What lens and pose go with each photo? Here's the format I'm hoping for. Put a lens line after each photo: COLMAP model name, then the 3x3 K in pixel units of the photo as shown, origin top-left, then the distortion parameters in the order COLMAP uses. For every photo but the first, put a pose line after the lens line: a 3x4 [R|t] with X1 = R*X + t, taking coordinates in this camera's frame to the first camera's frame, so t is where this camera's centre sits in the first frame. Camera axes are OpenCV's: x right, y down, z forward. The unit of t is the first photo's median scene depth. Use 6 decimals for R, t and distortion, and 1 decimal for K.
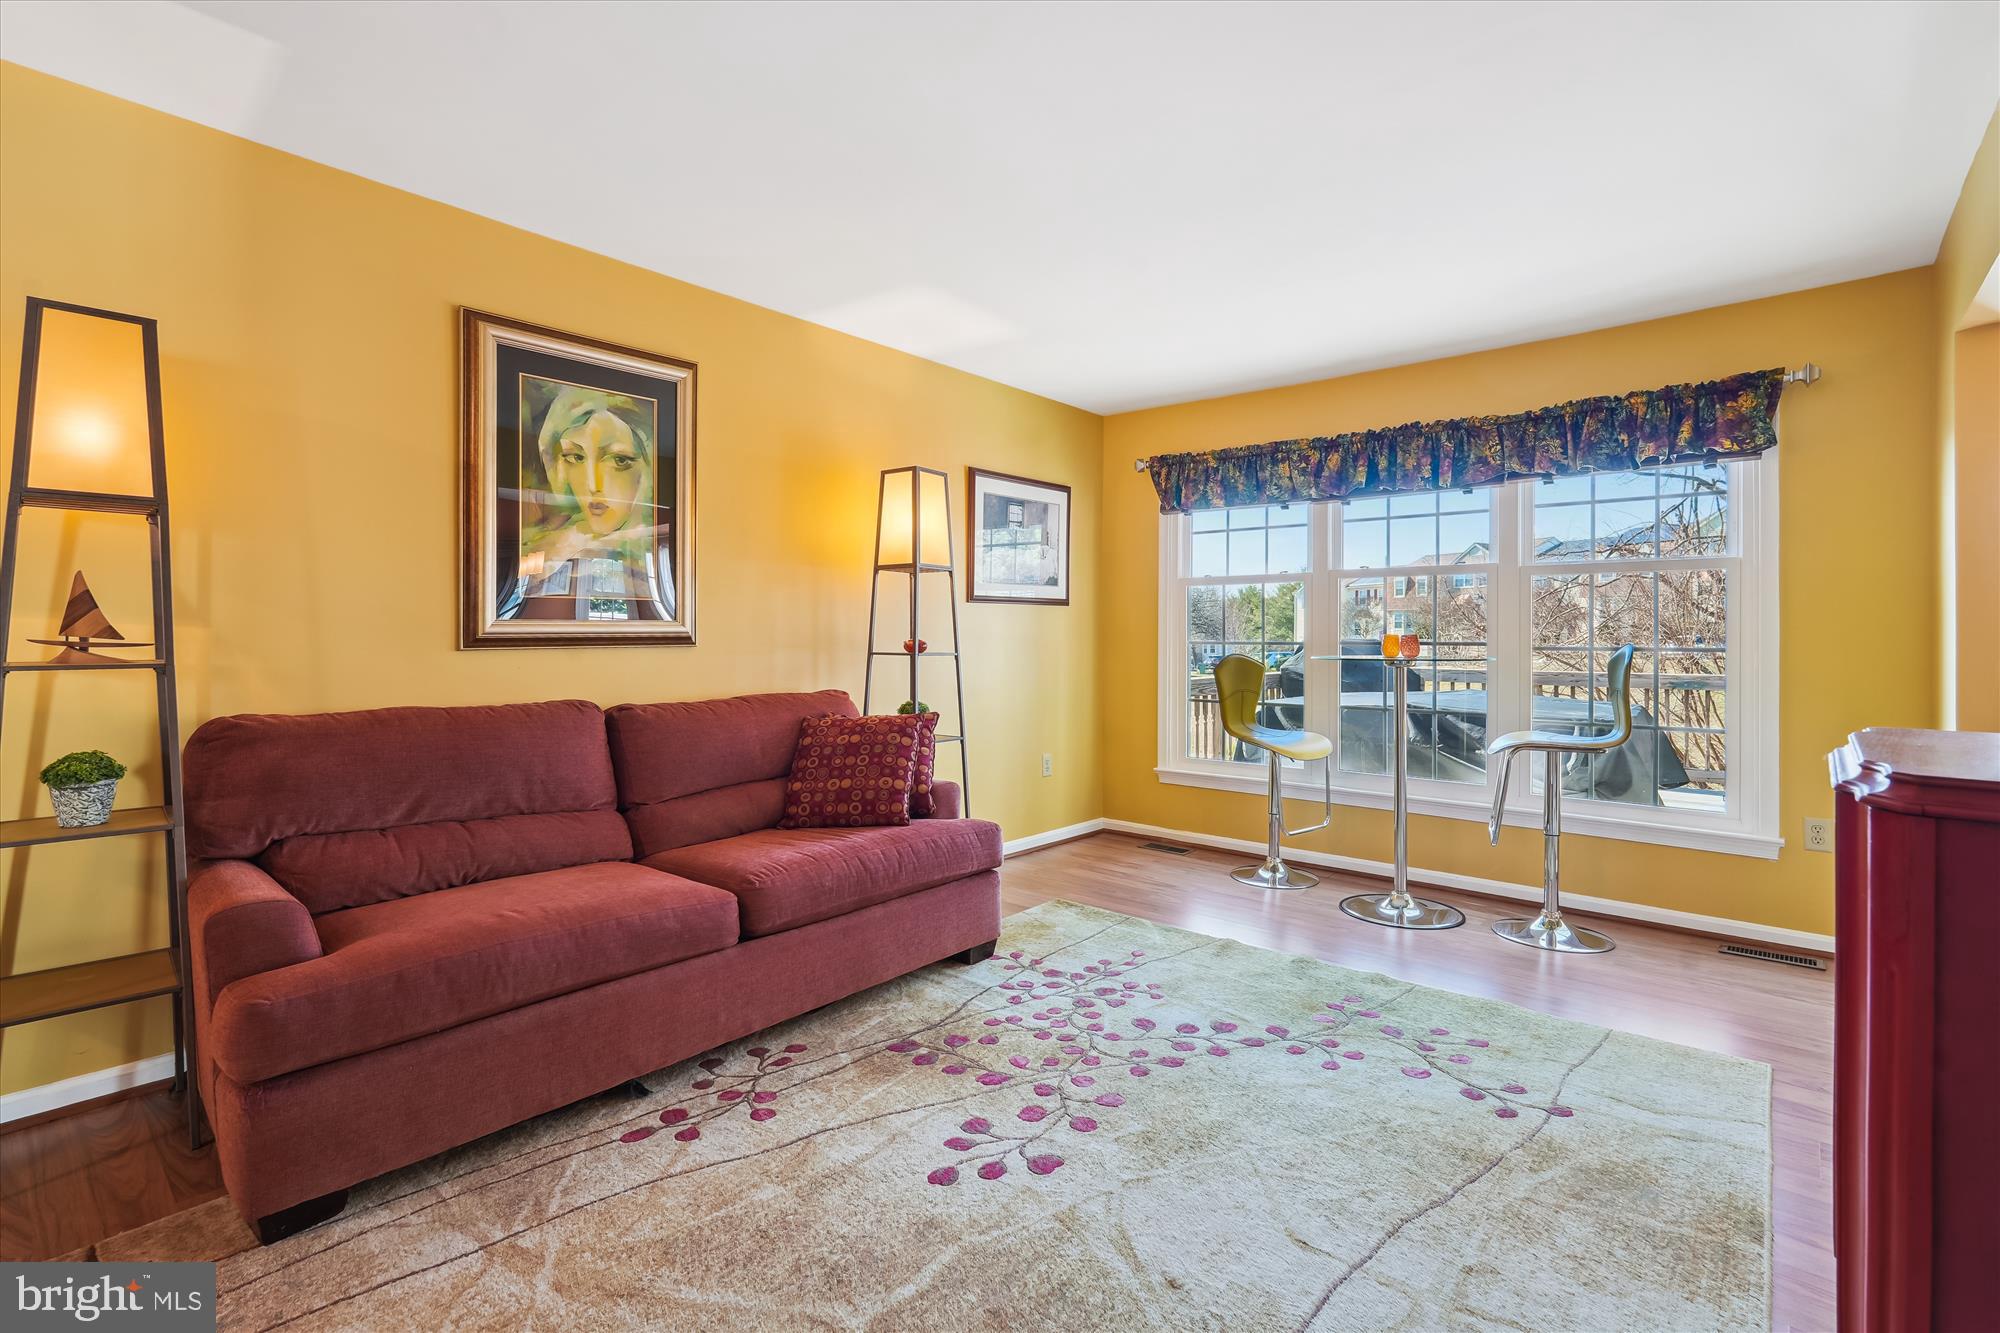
lens RADIAL K [[913.8, 0, 998.9], [0, 913.8, 607.6], [0, 0, 1]] dist [-0.024371, 0.017662]
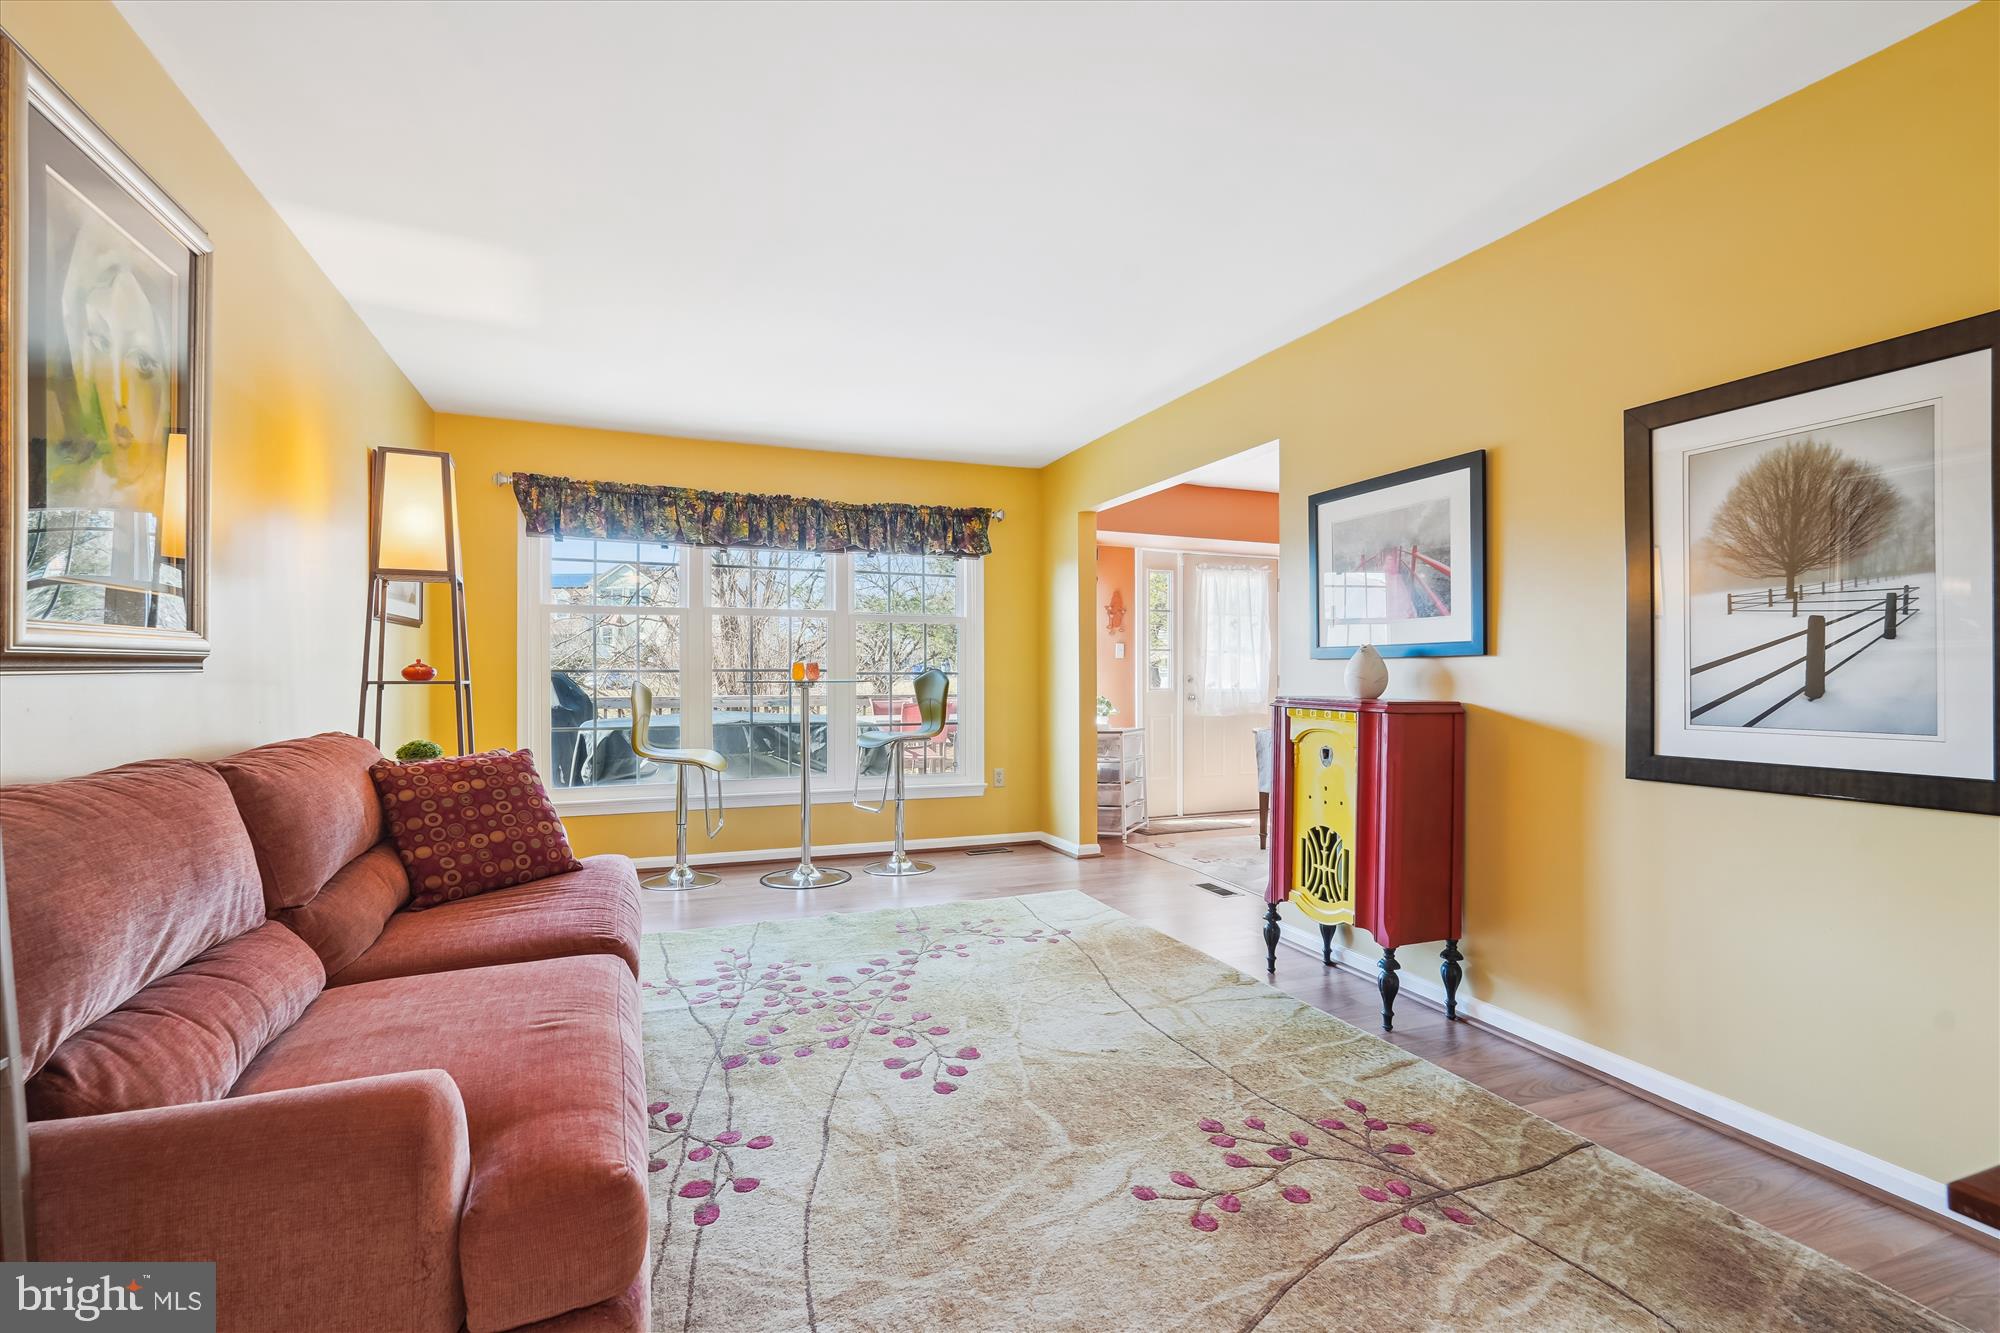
lens RADIAL K [[891.9, 0, 996.6], [0, 891.9, 649.4], [0, 0, 1]] dist [-0.002285, -0.000146]
pose [[0.457255, 0.020397, 0.889102, -0.732168], [-0.025675, 0.999623, -0.009728, 0.021039], [-0.888965, -0.018380, 0.457606, 0.248963]]
